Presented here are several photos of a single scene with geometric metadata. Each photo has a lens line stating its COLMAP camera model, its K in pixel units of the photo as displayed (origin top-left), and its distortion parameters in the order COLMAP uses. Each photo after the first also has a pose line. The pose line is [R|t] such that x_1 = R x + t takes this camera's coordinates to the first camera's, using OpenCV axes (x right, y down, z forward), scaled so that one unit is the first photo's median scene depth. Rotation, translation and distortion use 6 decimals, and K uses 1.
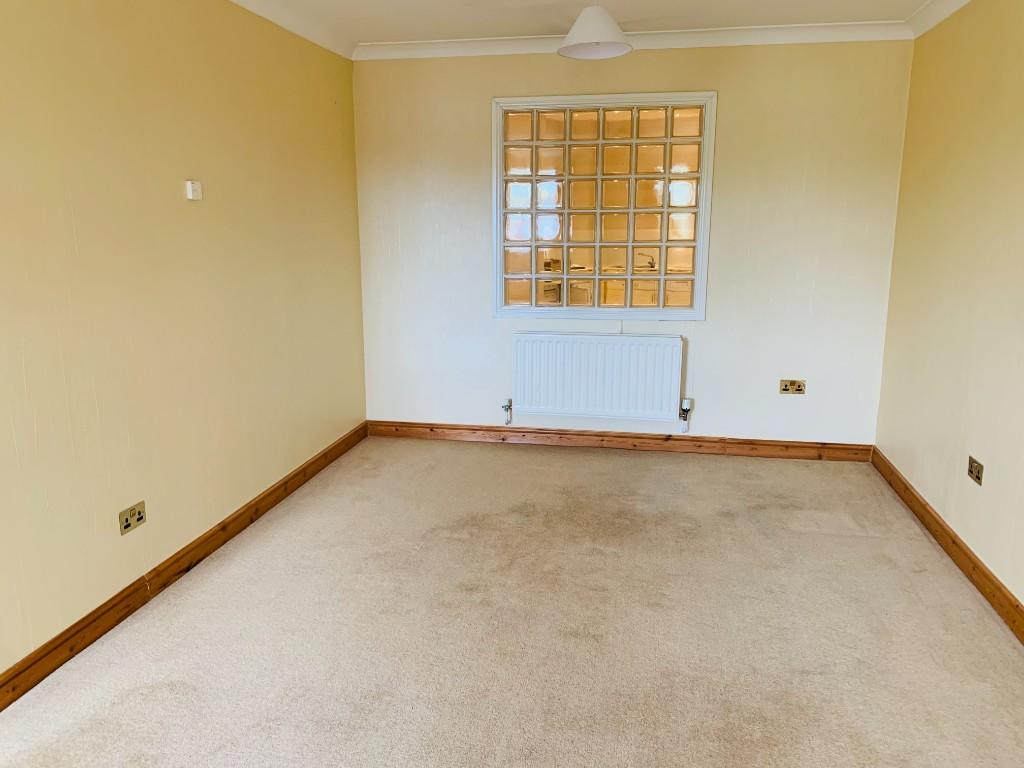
lens RADIAL K [[773.3, 0, 508.1], [0, 773.3, 381.4], [0, 0, 1]] dist [-0.000676, -0.007842]
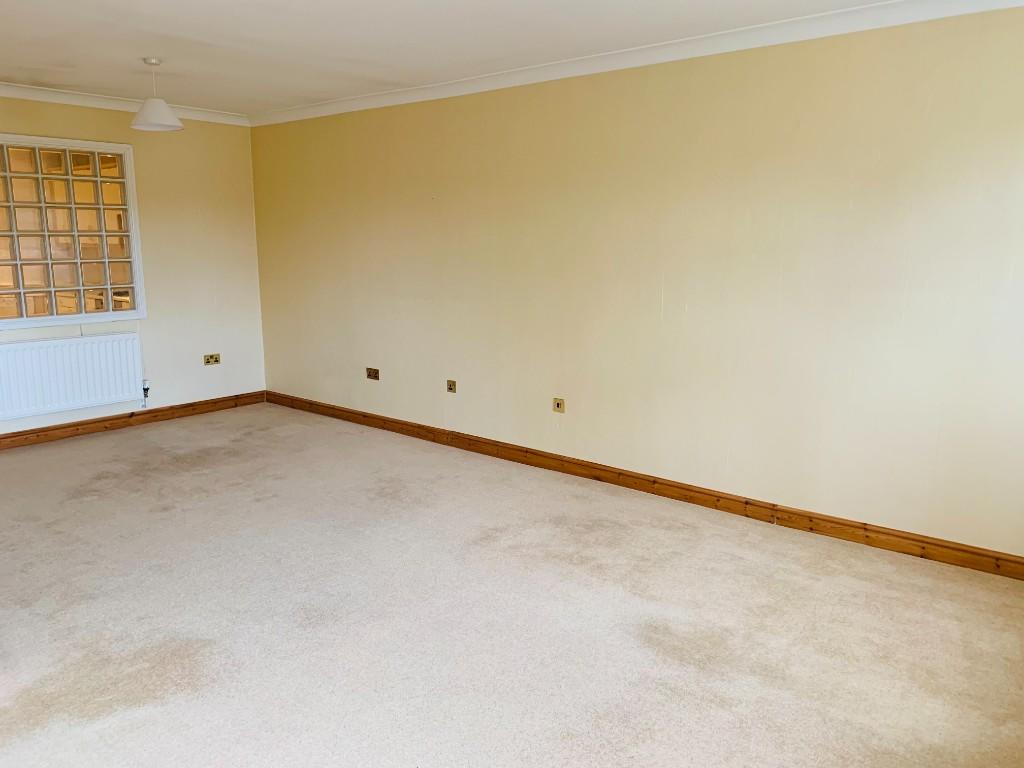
lens RADIAL K [[773.3, 0, 512.8], [0, 773.3, 386.2], [0, 0, 1]] dist [-0.000676, -0.007842]
pose [[0.462690, -0.161938, 0.871604, -0.652981], [0.178737, 0.980025, 0.087199, 0.031904], [-0.868315, 0.115442, 0.482392, -0.157059]]
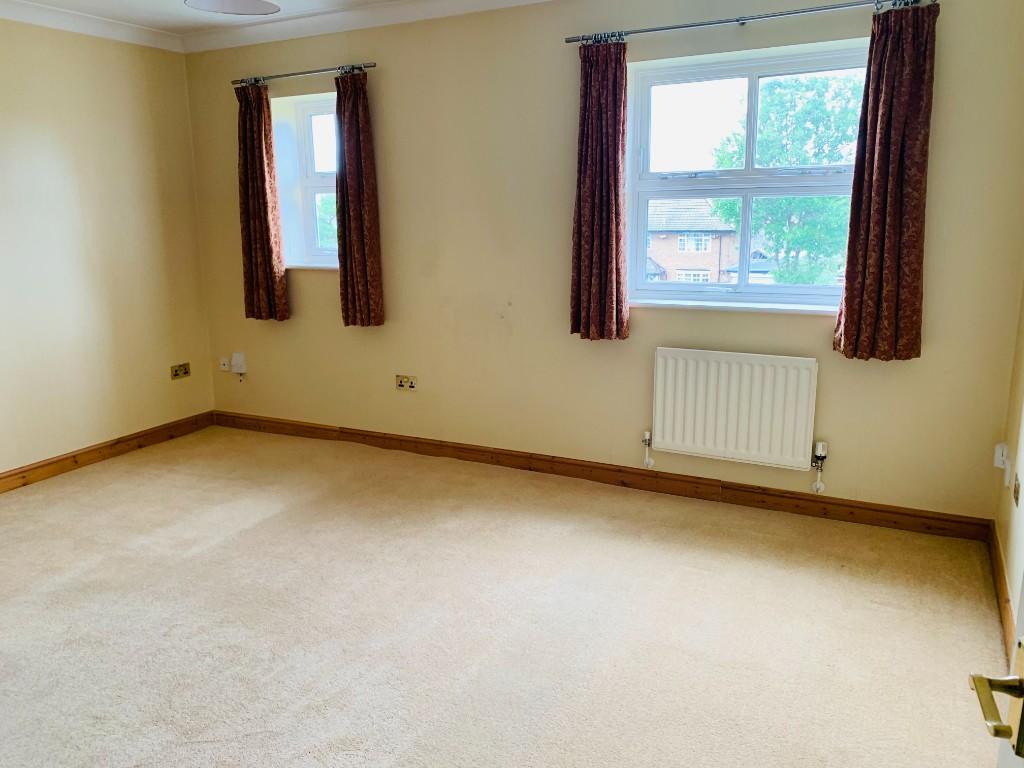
lens RADIAL K [[773.3, 0, 511.1], [0, 773.3, 382.2], [0, 0, 1]] dist [-0.000676, -0.007842]
pose [[-0.961141, -0.048861, 0.271701, -0.455565], [0.073859, 0.902817, 0.423634, -0.446537], [-0.265995, 0.427239, -0.864126, 1.969171]]
